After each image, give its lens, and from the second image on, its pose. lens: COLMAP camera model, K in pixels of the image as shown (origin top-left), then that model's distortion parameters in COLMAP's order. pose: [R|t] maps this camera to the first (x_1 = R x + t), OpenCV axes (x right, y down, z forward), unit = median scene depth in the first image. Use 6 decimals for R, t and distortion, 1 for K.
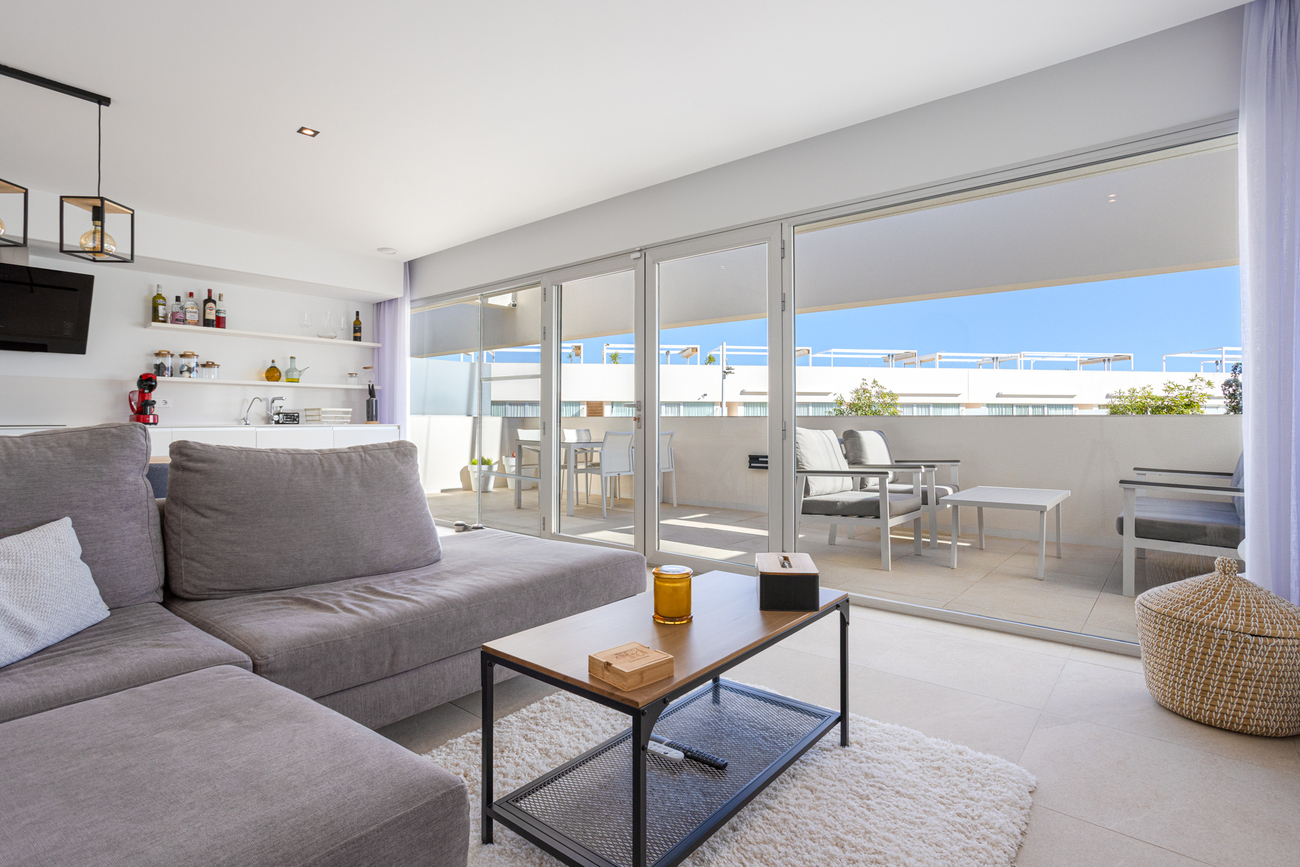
lens RADIAL K [[645.9, 0, 656.7], [0, 645.9, 406.3], [0, 0, 1]] dist [-0.040723, 0.026115]
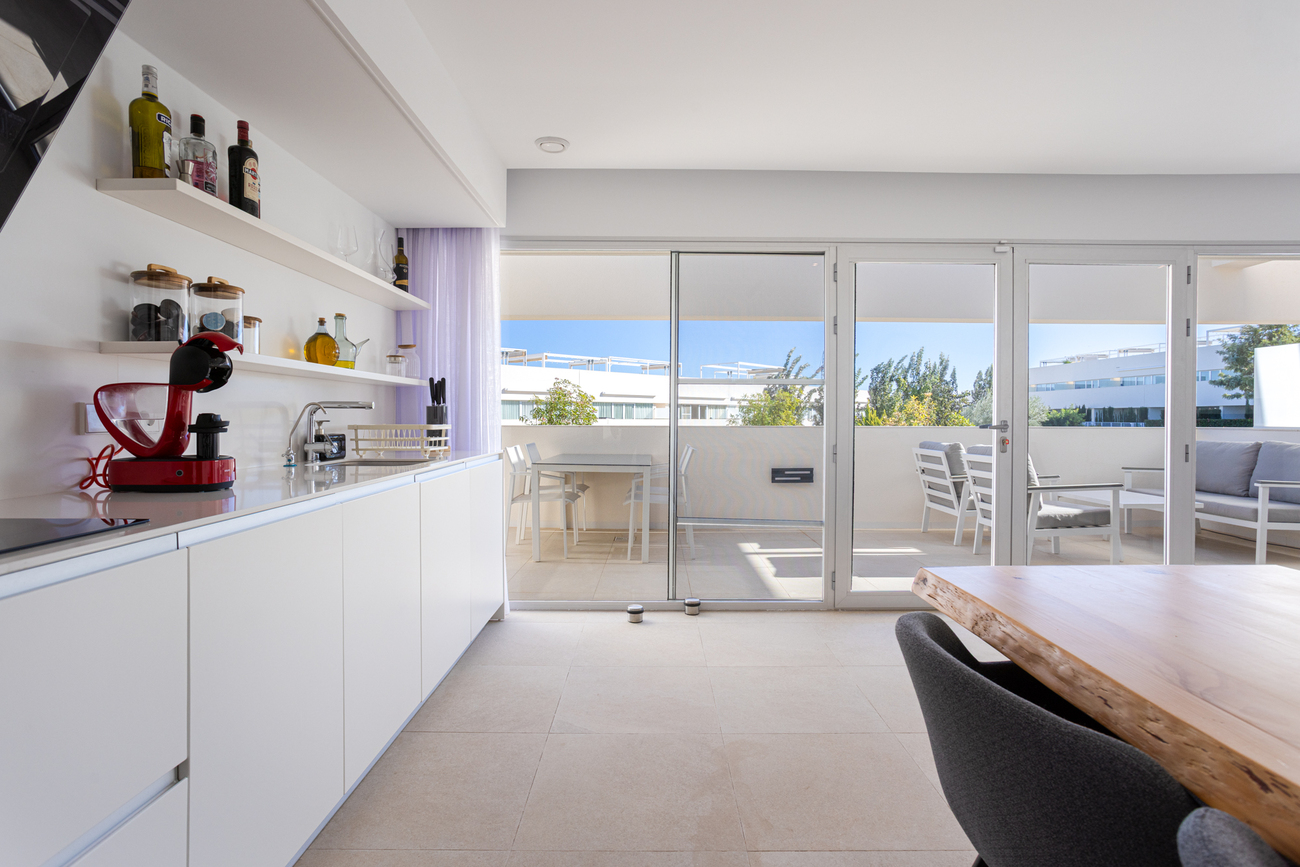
lens RADIAL K [[645.9, 0, 661.2], [0, 645.9, 413.7], [0, 0, 1]] dist [-0.040723, 0.026115]
pose [[0.762837, 0.004103, 0.646578, -0.740979], [-0.017653, 0.999739, 0.014482, -0.017317], [-0.646350, -0.022462, 0.762710, 0.523387]]
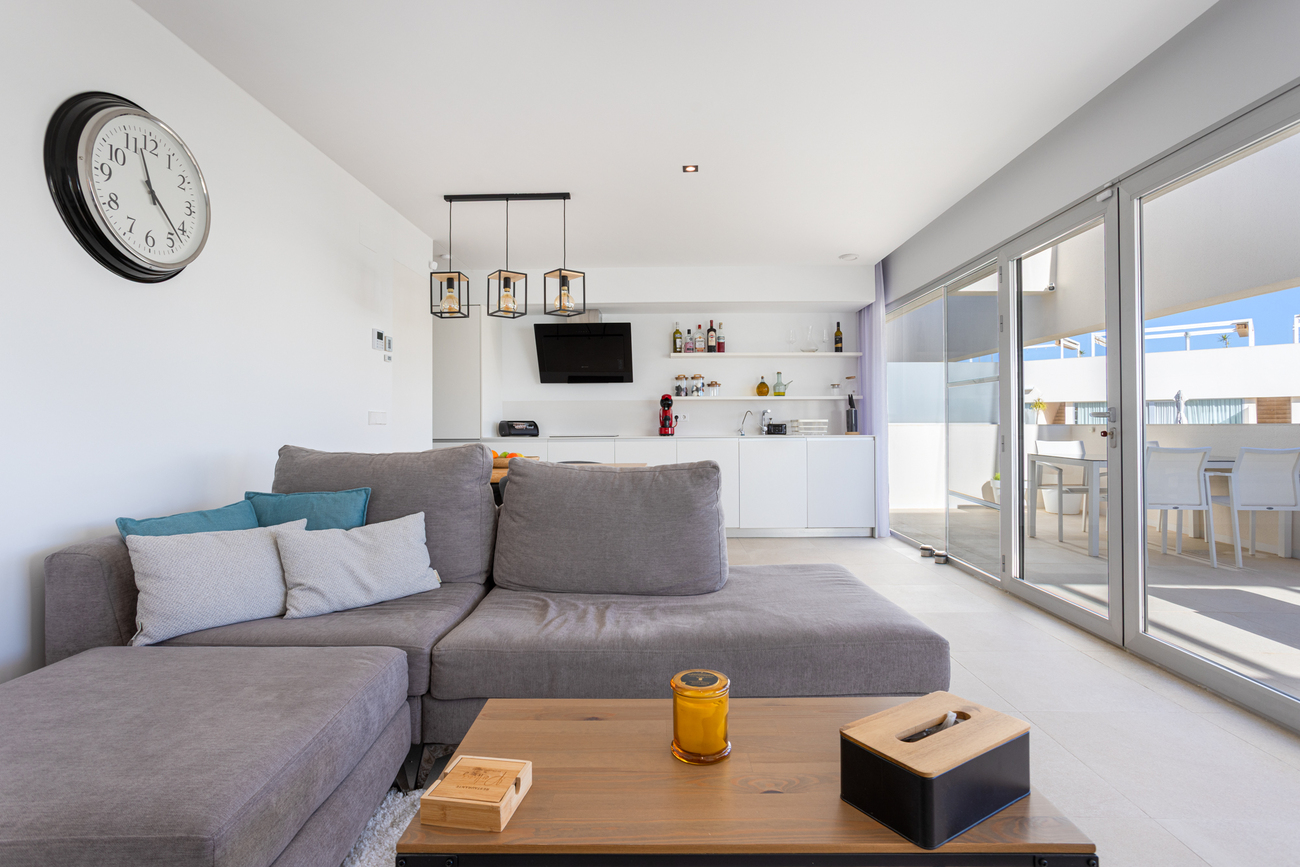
lens RADIAL K [[645.9, 0, 651.9], [0, 645.9, 420.7], [0, 0, 1]] dist [-0.040723, 0.026115]
pose [[0.624732, -0.008106, -0.780797, 0.156232], [0.021249, 0.999752, 0.006622, -0.008088], [0.780550, -0.020728, 0.624750, 0.160125]]
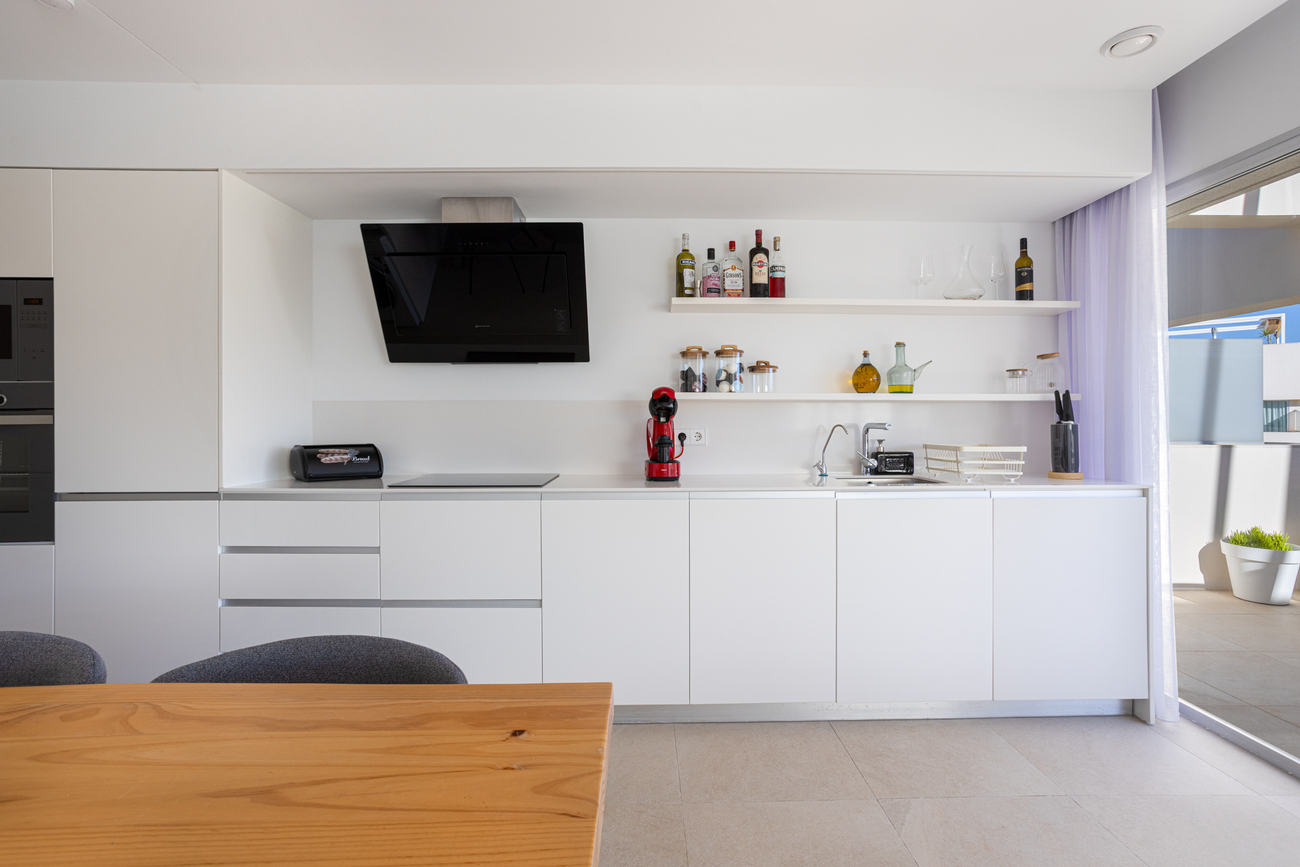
lens RADIAL K [[645.9, 0, 660.6], [0, 645.9, 420.1], [0, 0, 1]] dist [-0.040723, 0.026115]
pose [[0.660161, -0.005095, -0.751107, -0.332933], [0.017242, 0.999816, 0.008373, -0.025064], [0.750926, -0.018478, 0.660127, 0.552651]]
